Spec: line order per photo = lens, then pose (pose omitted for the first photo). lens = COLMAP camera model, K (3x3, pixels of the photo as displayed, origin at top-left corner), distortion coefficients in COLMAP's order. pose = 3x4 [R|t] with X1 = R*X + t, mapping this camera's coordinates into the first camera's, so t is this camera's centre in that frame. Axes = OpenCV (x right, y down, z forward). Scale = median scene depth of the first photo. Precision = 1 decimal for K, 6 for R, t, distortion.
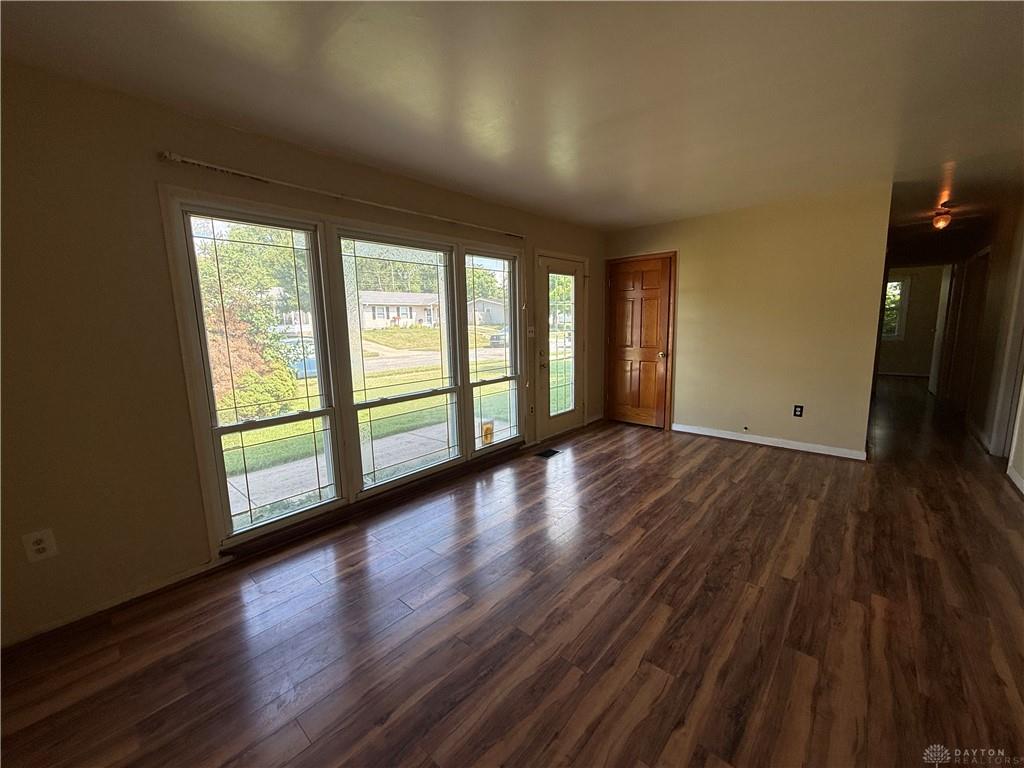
lens RADIAL K [[408.0, 0, 509.7], [0, 408.0, 383.2], [0, 0, 1]] dist [0.000627, -0.000541]
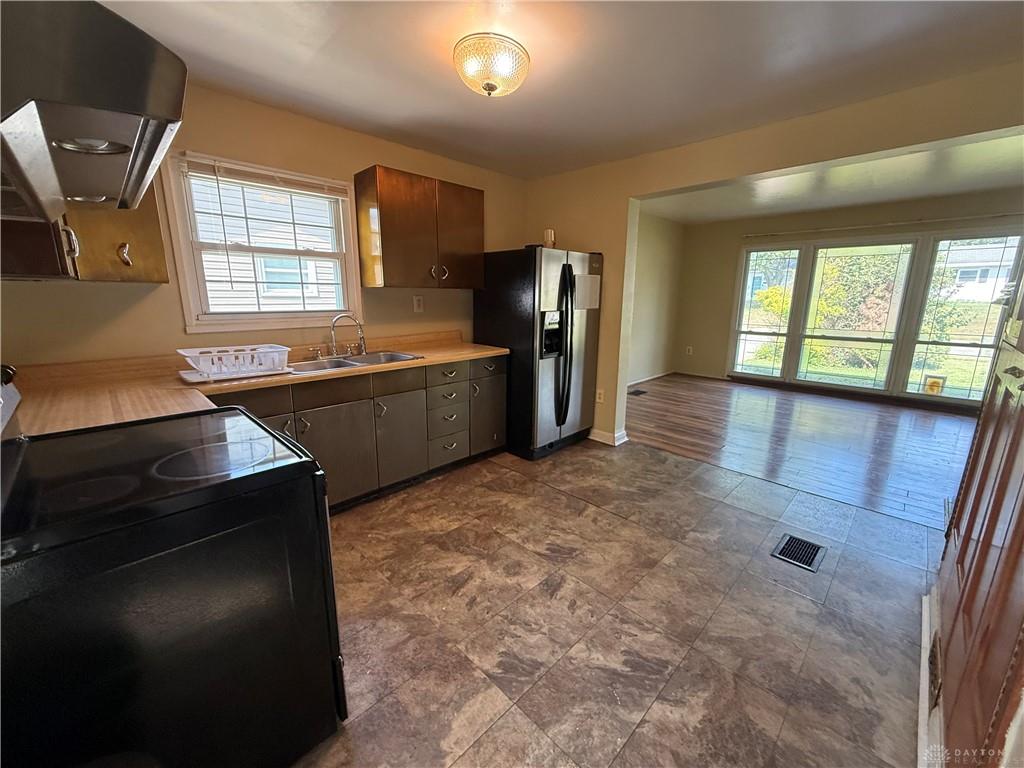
lens RADIAL K [[408.0, 0, 509.6], [0, 408.0, 384.0], [0, 0, 1]] dist [0.000627, -0.000541]
pose [[-0.062255, 0.236591, -0.969613, 1.484067], [-0.150505, 0.958163, 0.243460, 0.013430], [0.986647, 0.161088, -0.024042, -0.277823]]
